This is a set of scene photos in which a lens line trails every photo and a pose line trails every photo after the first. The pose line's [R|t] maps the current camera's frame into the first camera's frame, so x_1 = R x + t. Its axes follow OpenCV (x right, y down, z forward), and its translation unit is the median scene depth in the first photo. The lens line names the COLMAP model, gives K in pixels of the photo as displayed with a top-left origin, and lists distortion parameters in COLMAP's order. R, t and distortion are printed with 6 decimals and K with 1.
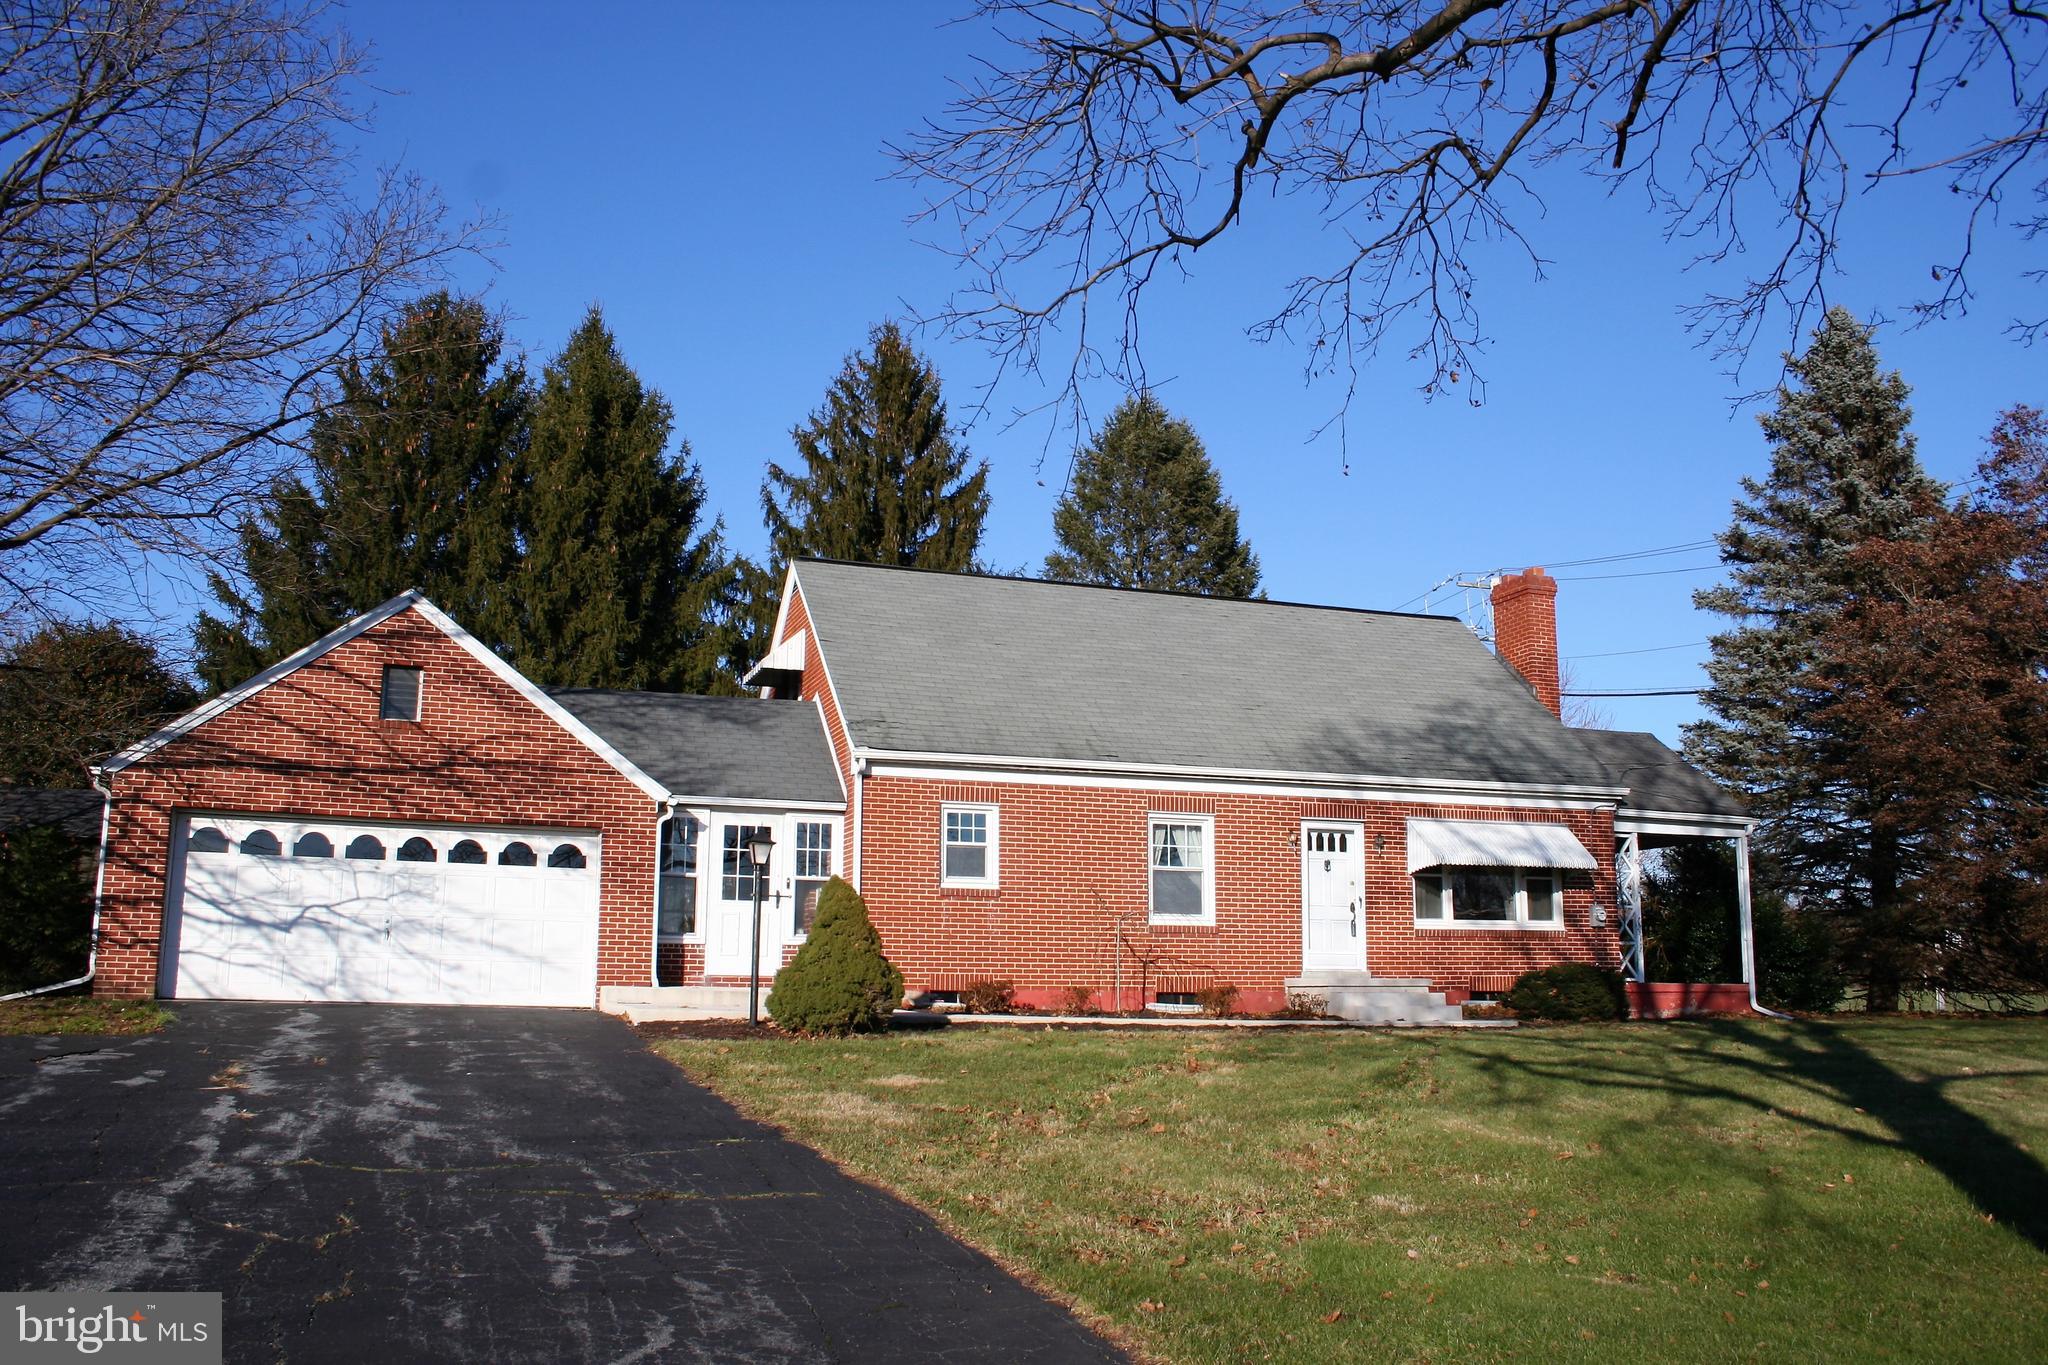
lens RADIAL K [[1729.8, 0, 1020.0], [0, 1729.8, 705.3], [0, 0, 1]] dist [-0.198761, 0.188241]
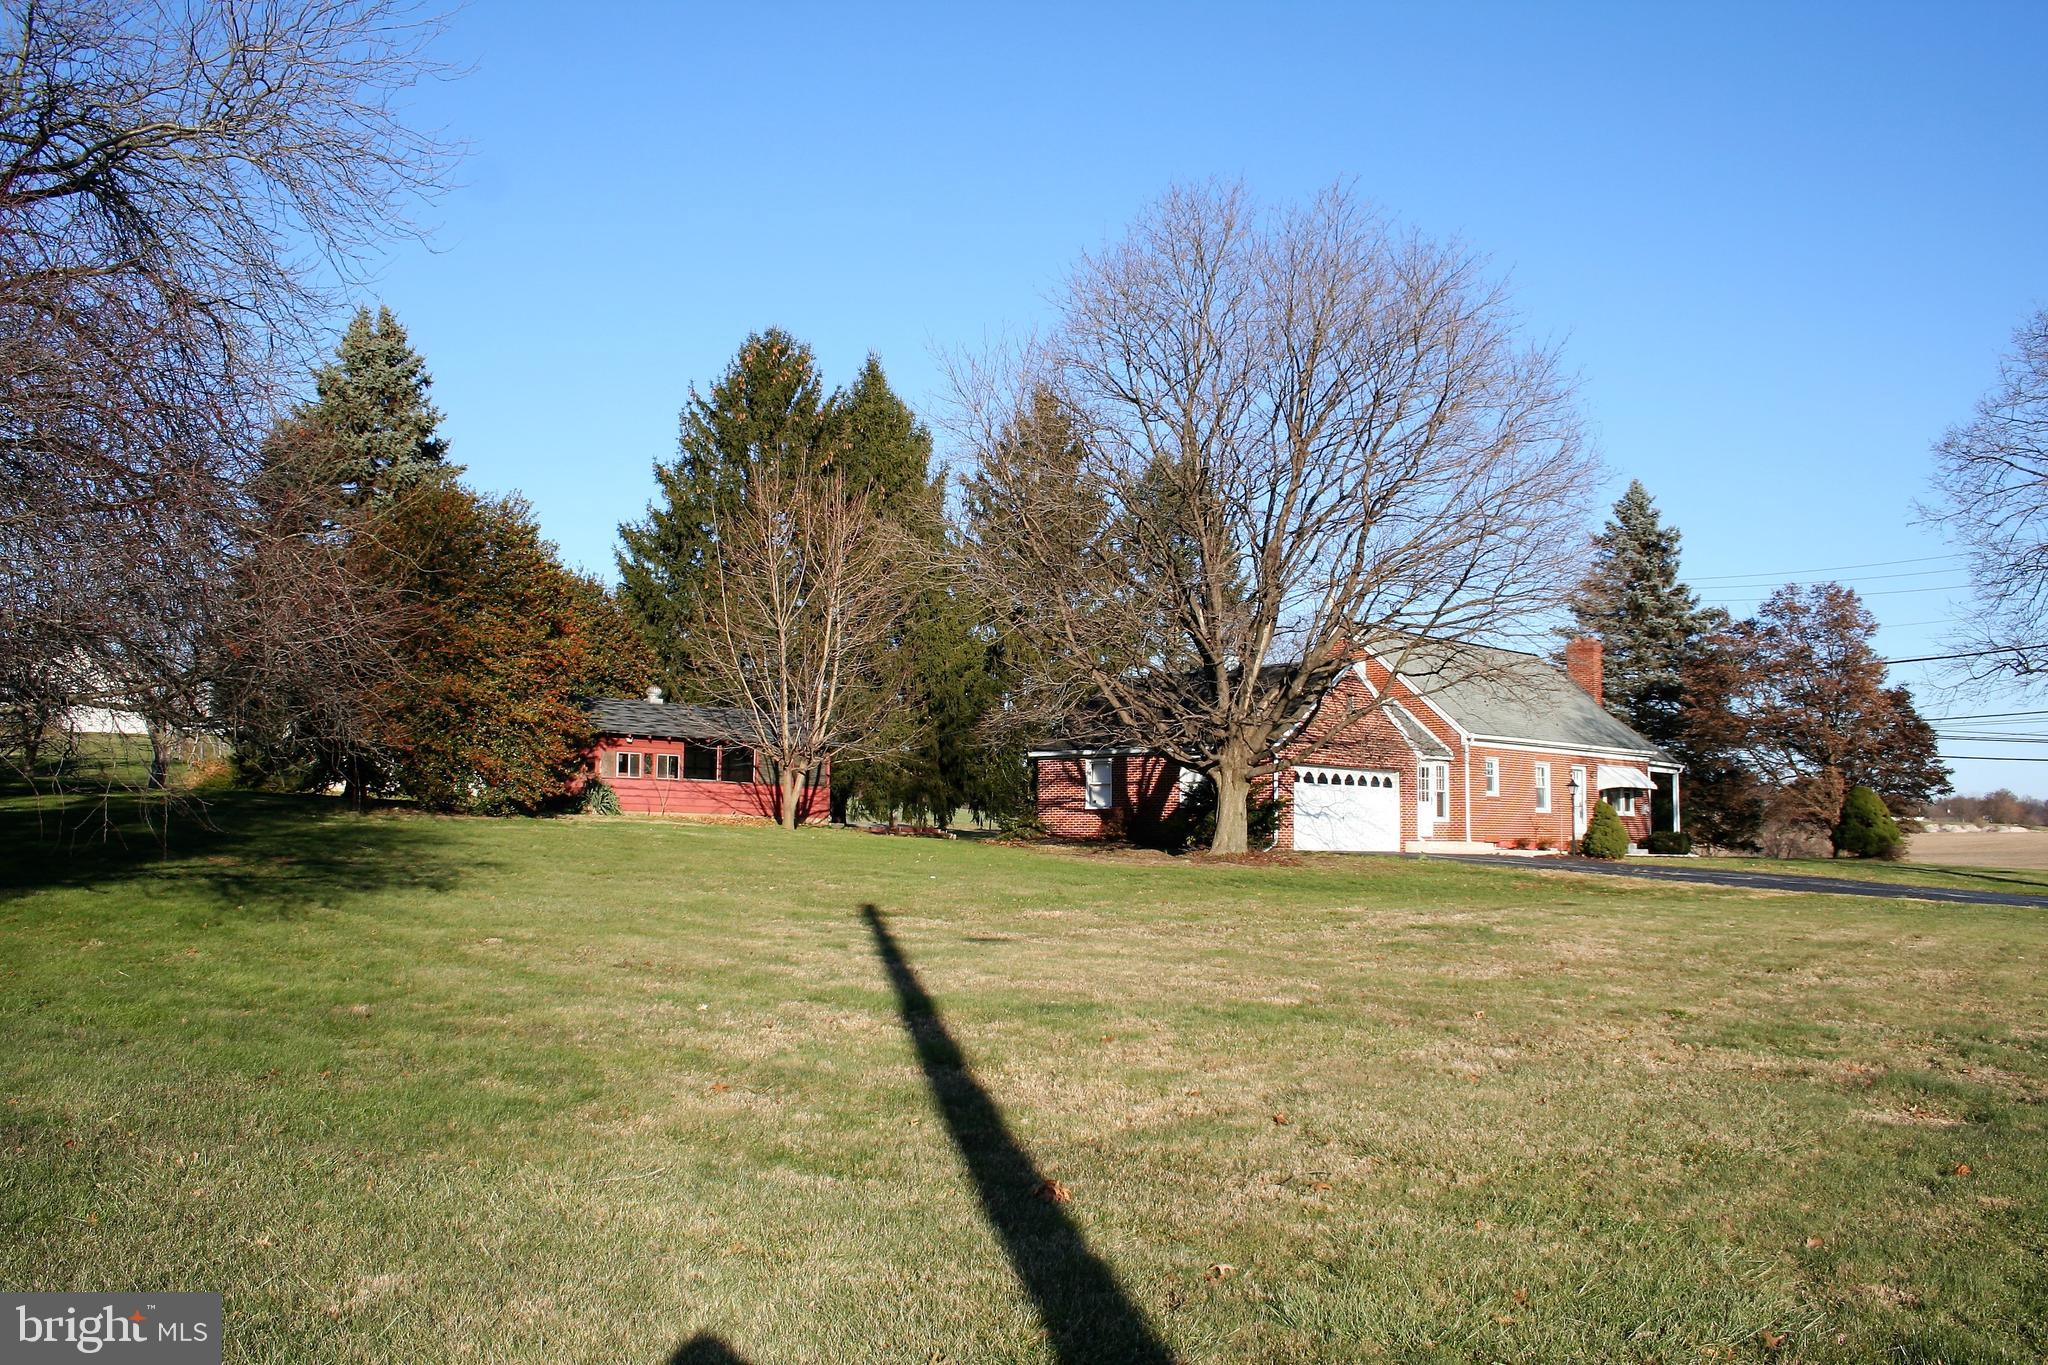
lens RADIAL K [[1688.3, 0, 1024.0], [0, 1688.3, 682.5], [0, 0, 1]] dist [-0.190645, 0.167611]
pose [[0.908758, 0.045926, 0.414790, -1.488796], [-0.078569, 0.994981, 0.061971, -0.126700], [-0.409862, -0.088906, 0.907805, -0.697179]]
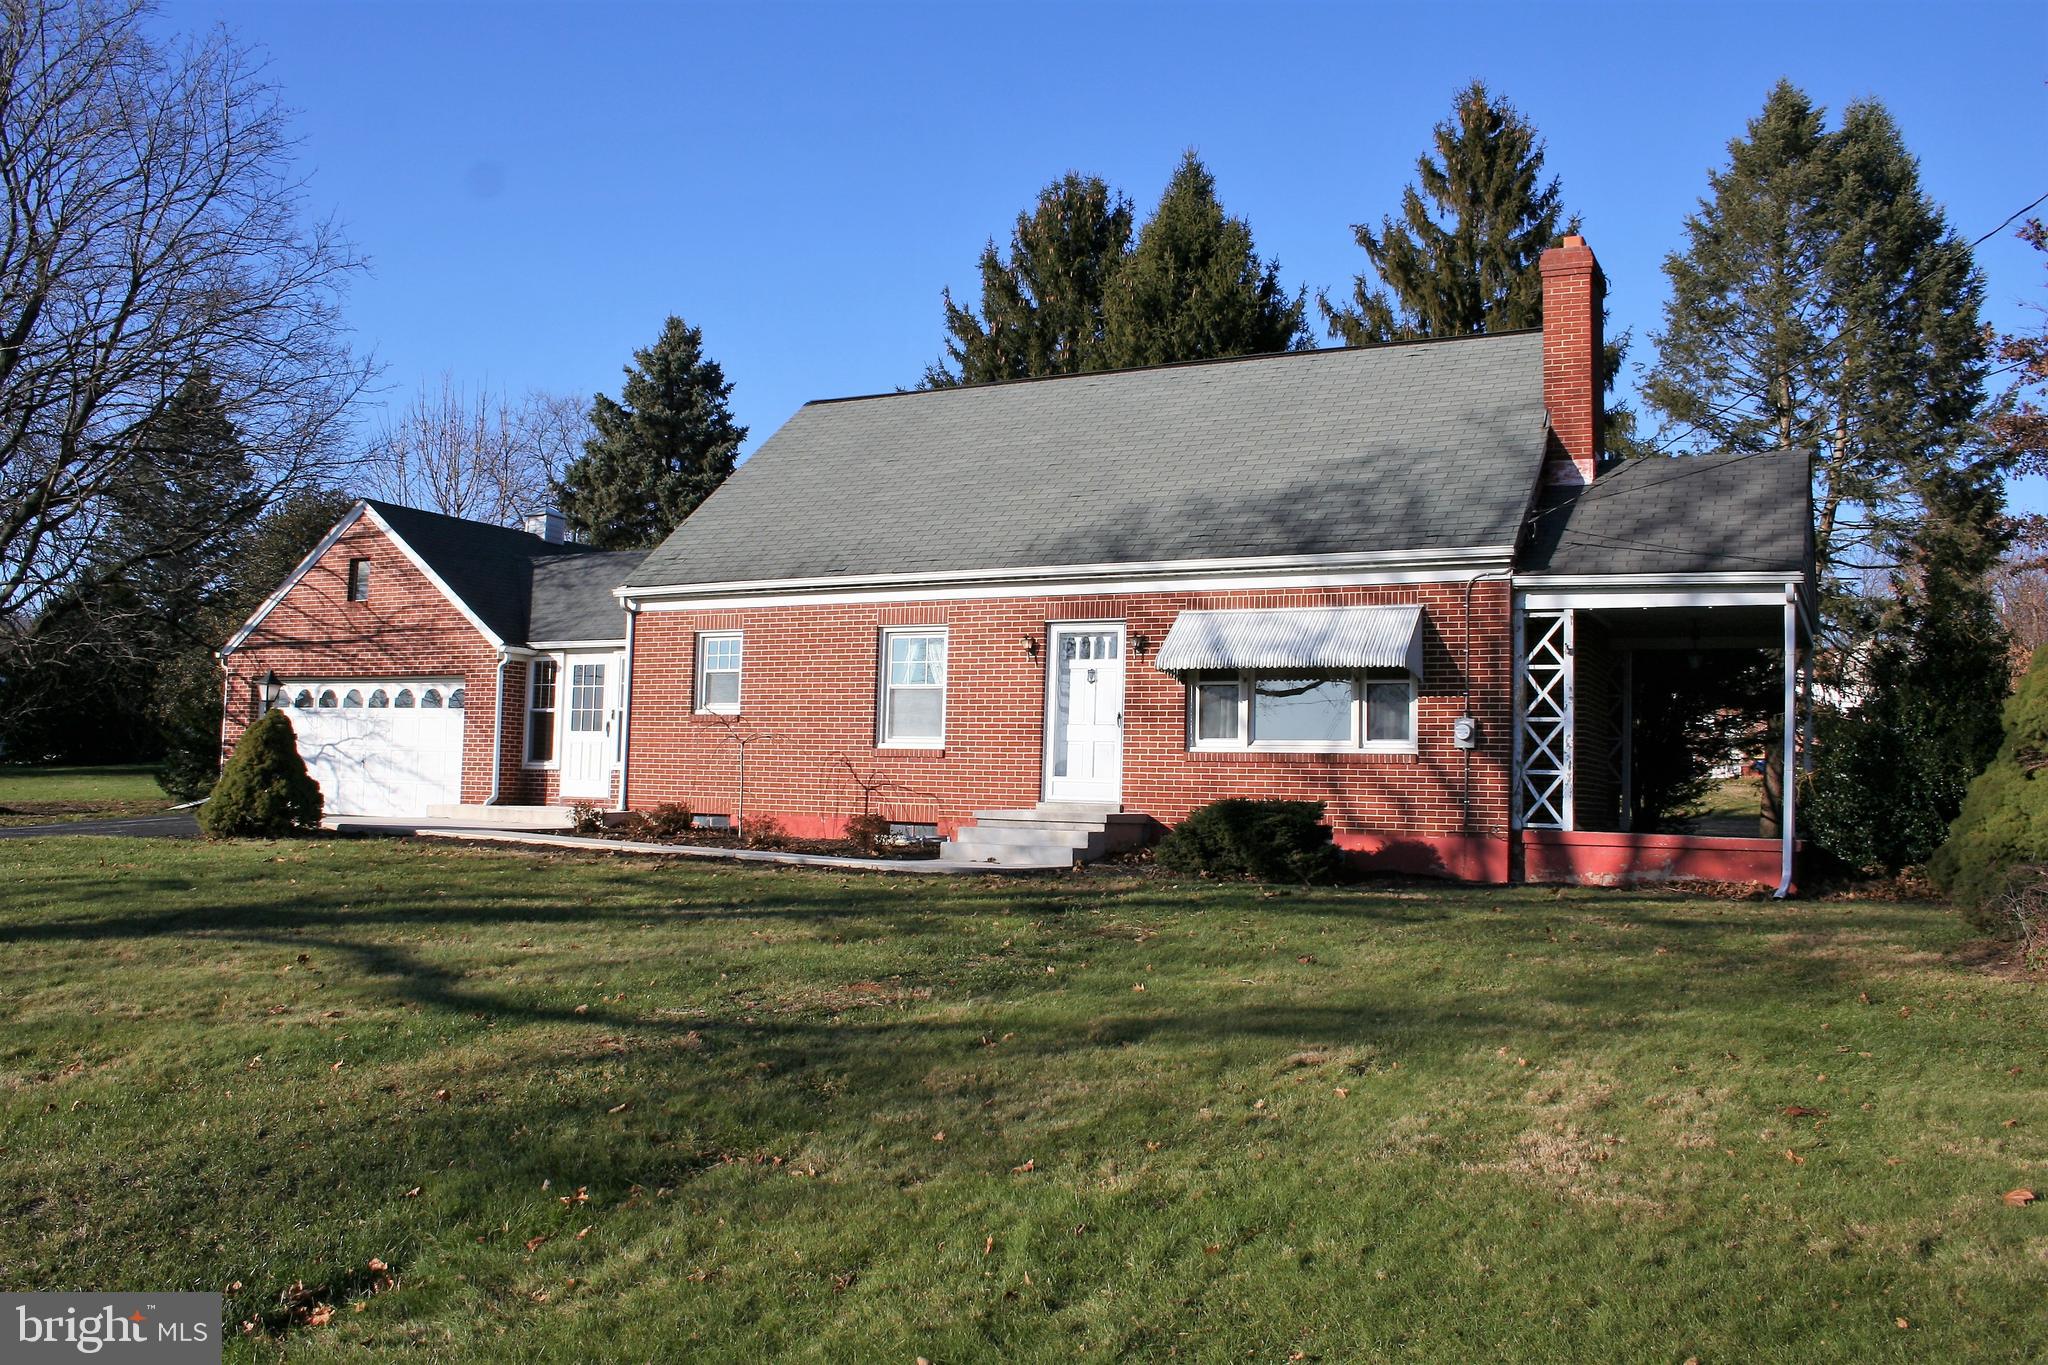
lens RADIAL K [[1688.3, 0, 1024.0], [0, 1688.3, 682.5], [0, 0, 1]] dist [-0.190645, 0.167611]
pose [[0.673260, -0.037675, -0.738445, 0.838068], [0.105451, 0.993385, 0.045461, 0.061646], [0.731848, -0.108477, 0.672779, 0.468547]]
